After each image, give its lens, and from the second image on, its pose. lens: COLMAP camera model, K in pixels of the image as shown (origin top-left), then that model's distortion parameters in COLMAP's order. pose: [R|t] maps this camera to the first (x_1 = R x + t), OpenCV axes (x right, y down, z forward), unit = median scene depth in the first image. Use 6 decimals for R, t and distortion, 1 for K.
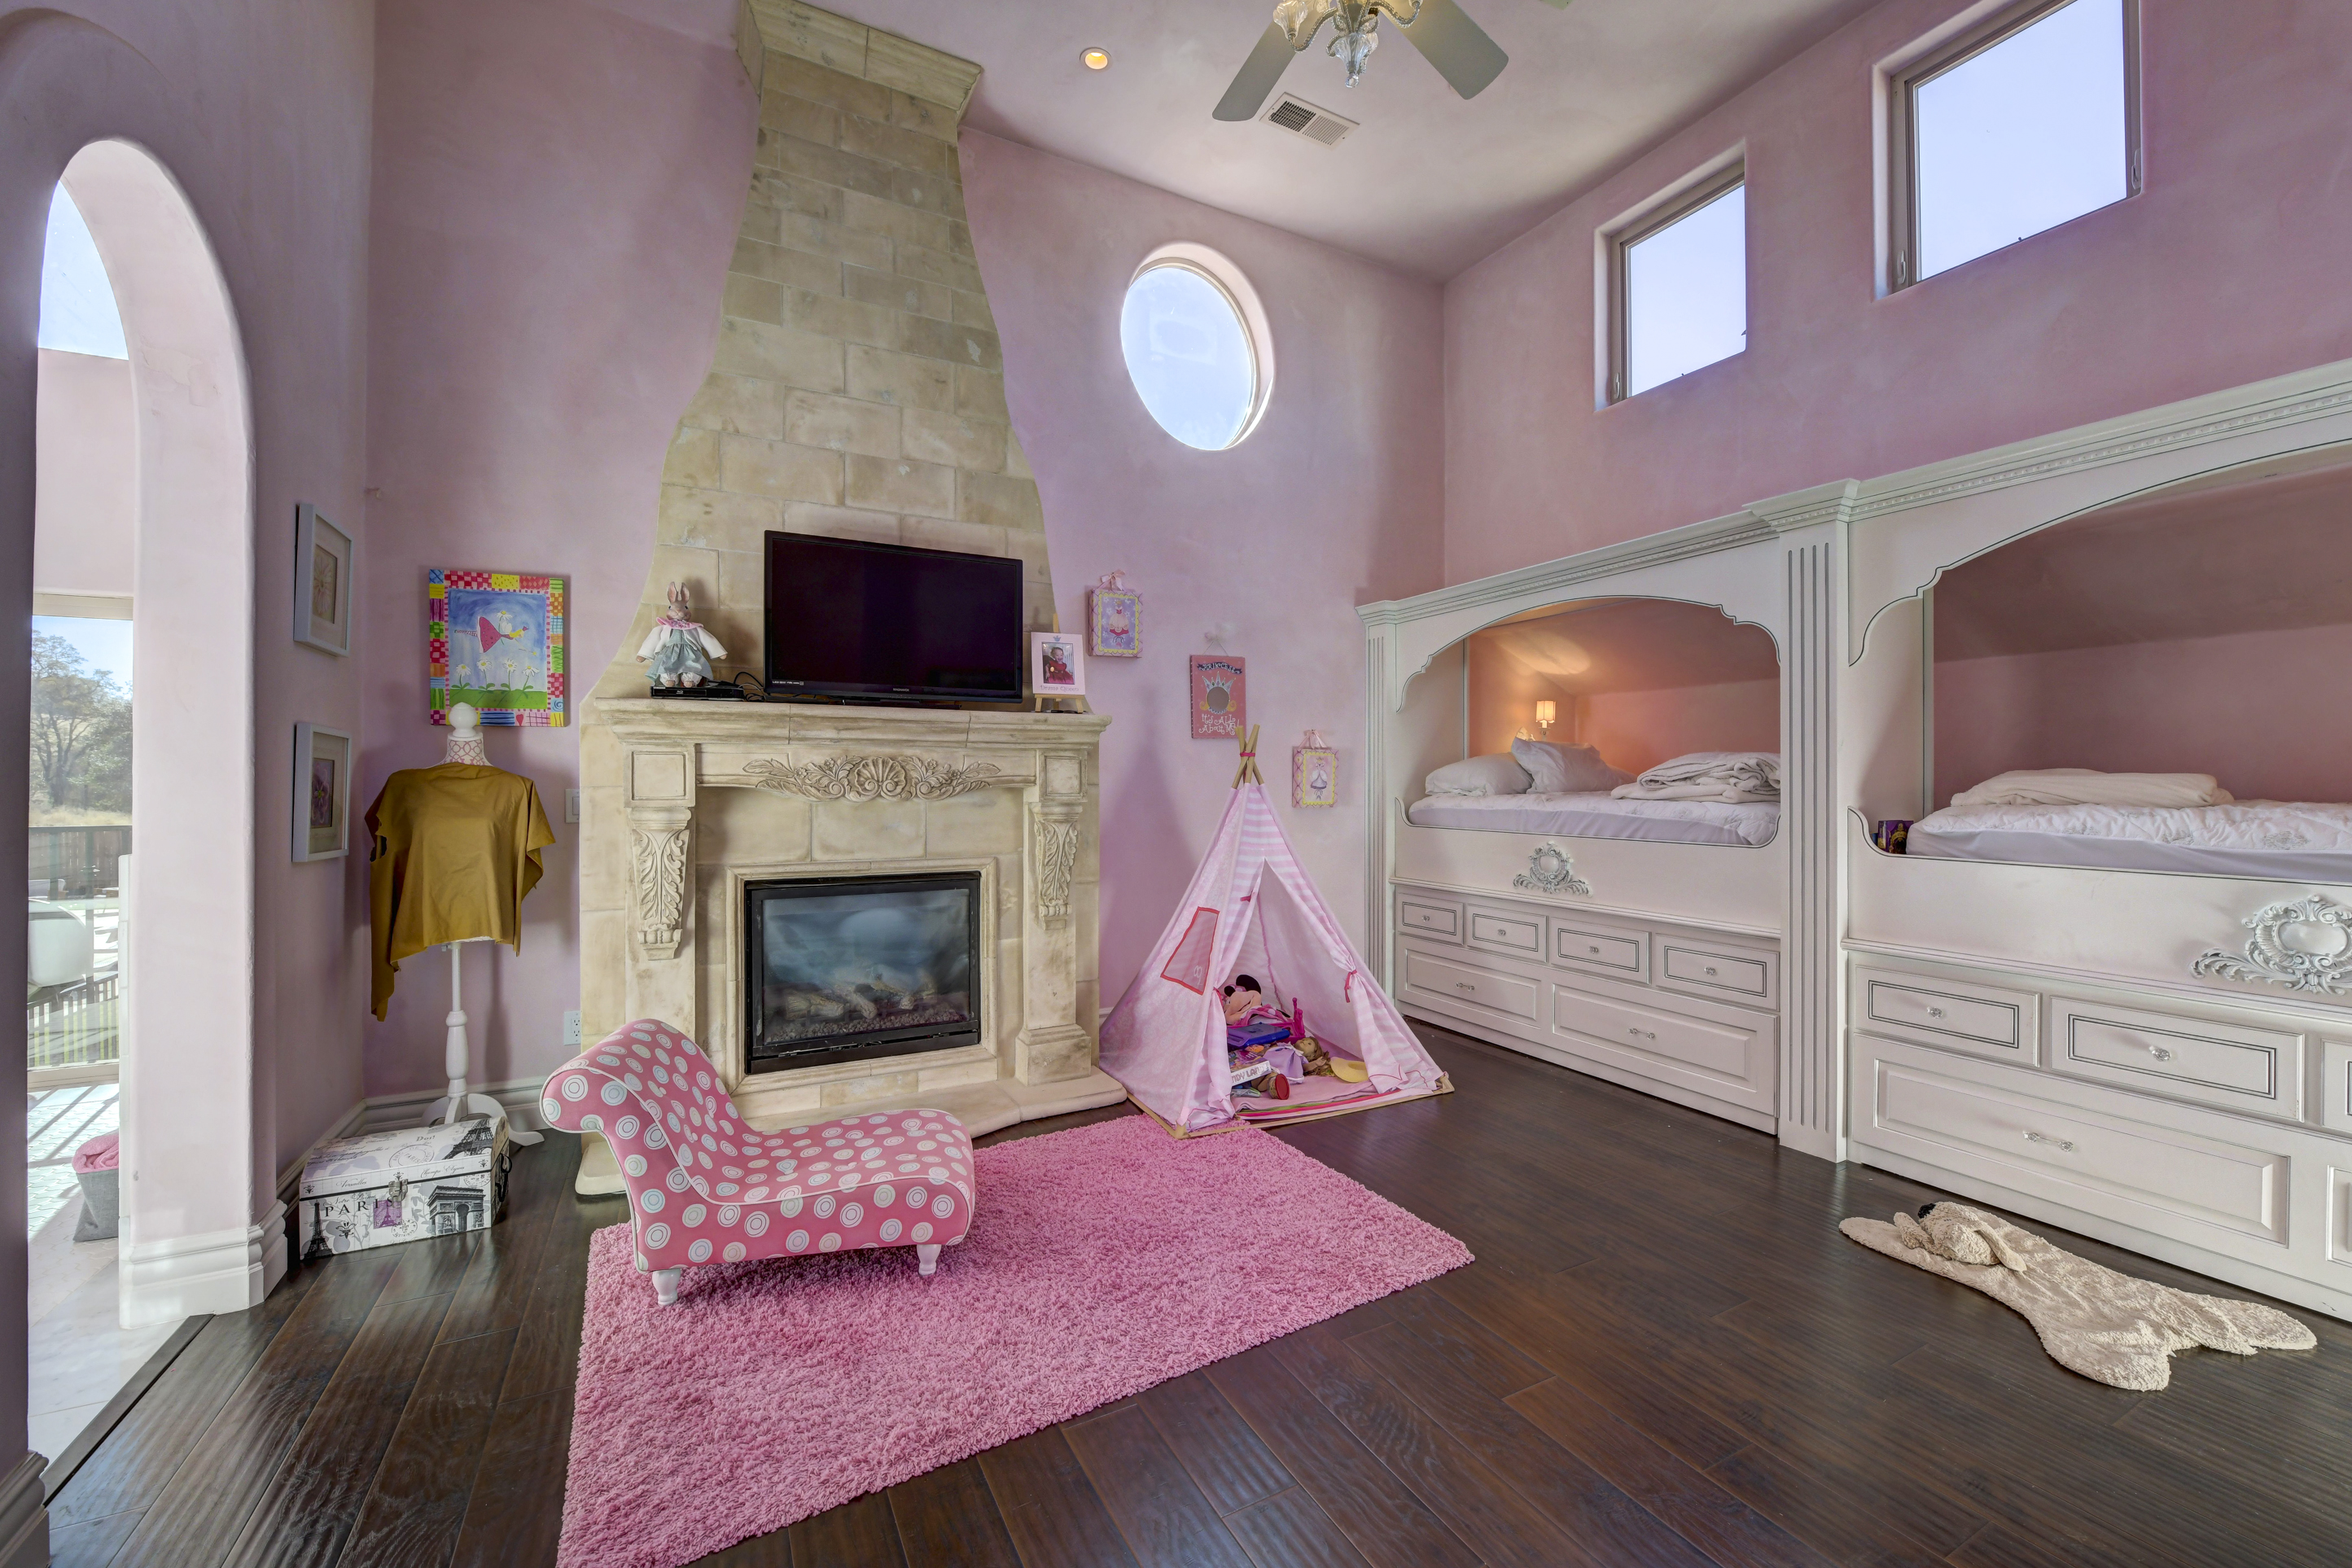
lens RADIAL K [[924.7, 0, 1185.1], [0, 924.7, 777.9], [0, 0, 1]] dist [0.000980, -0.000412]
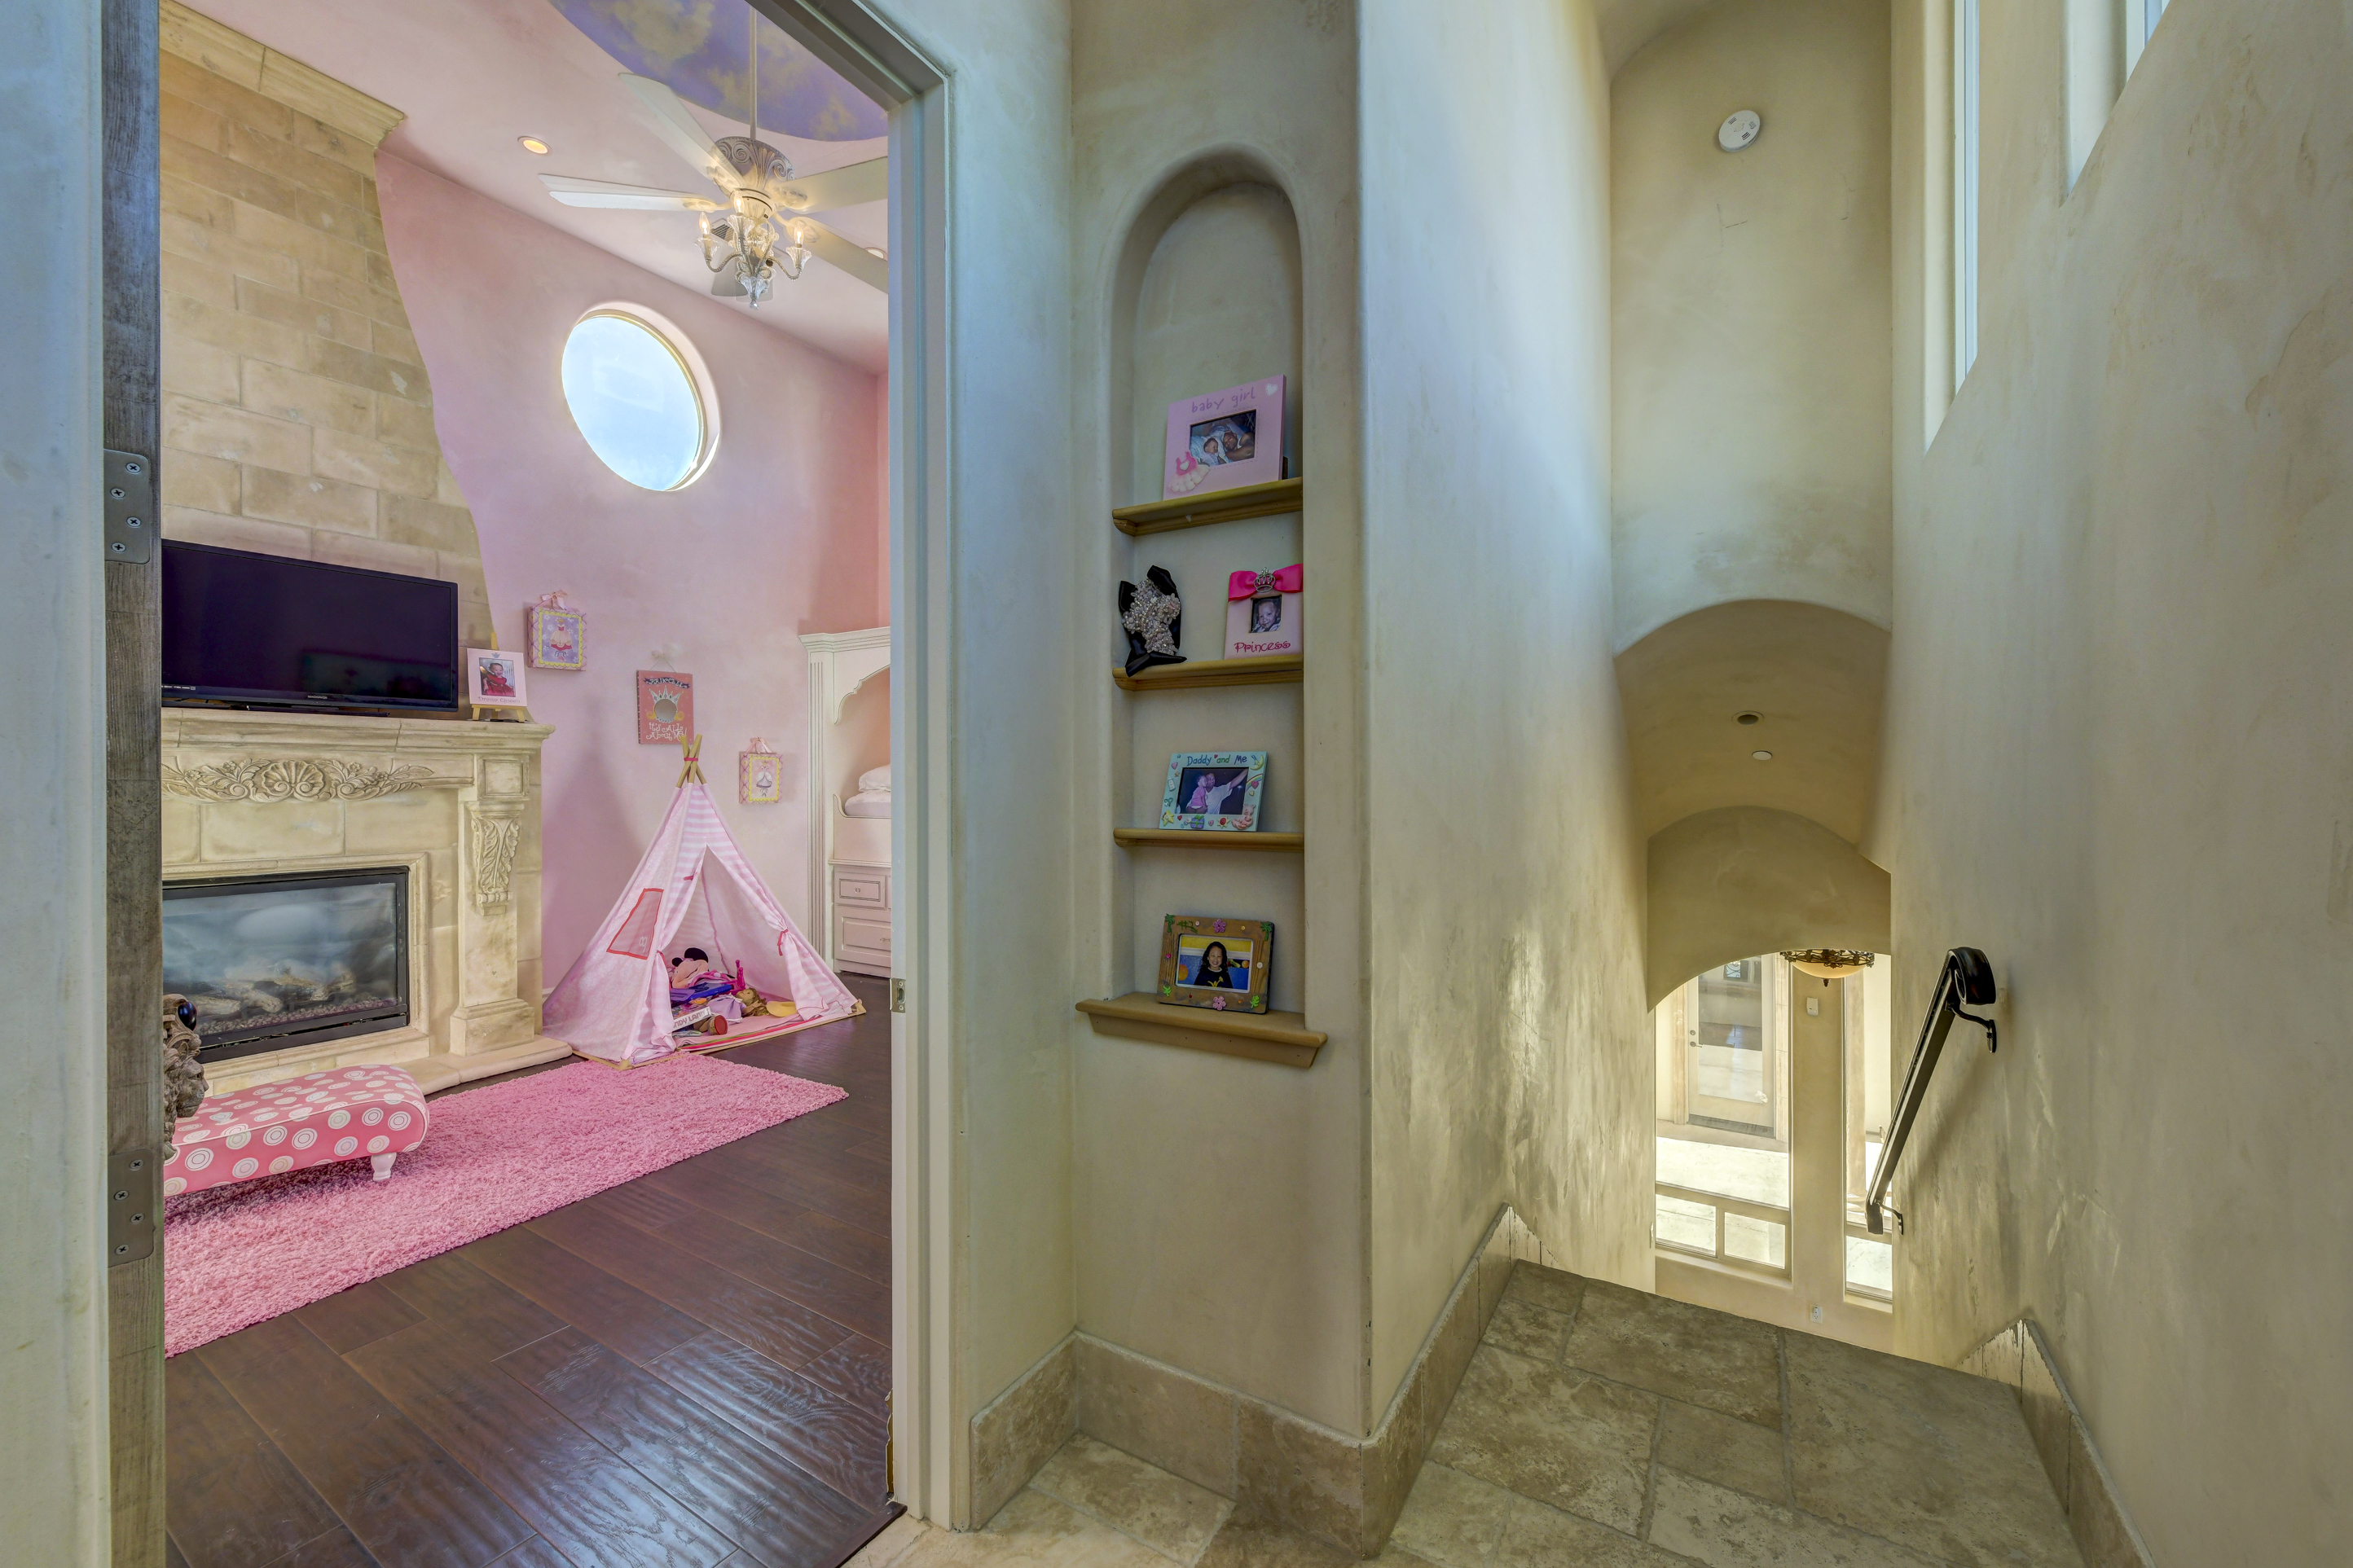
lens RADIAL K [[924.9, 0, 1184.5], [0, 924.9, 780.2], [0, 0, 1]] dist [0.000980, -0.000412]
pose [[0.864519, -0.003757, 0.502587, 0.019279], [0.002211, 0.999991, 0.003674, -0.001067], [-0.502596, -0.002065, 0.864519, -0.396465]]
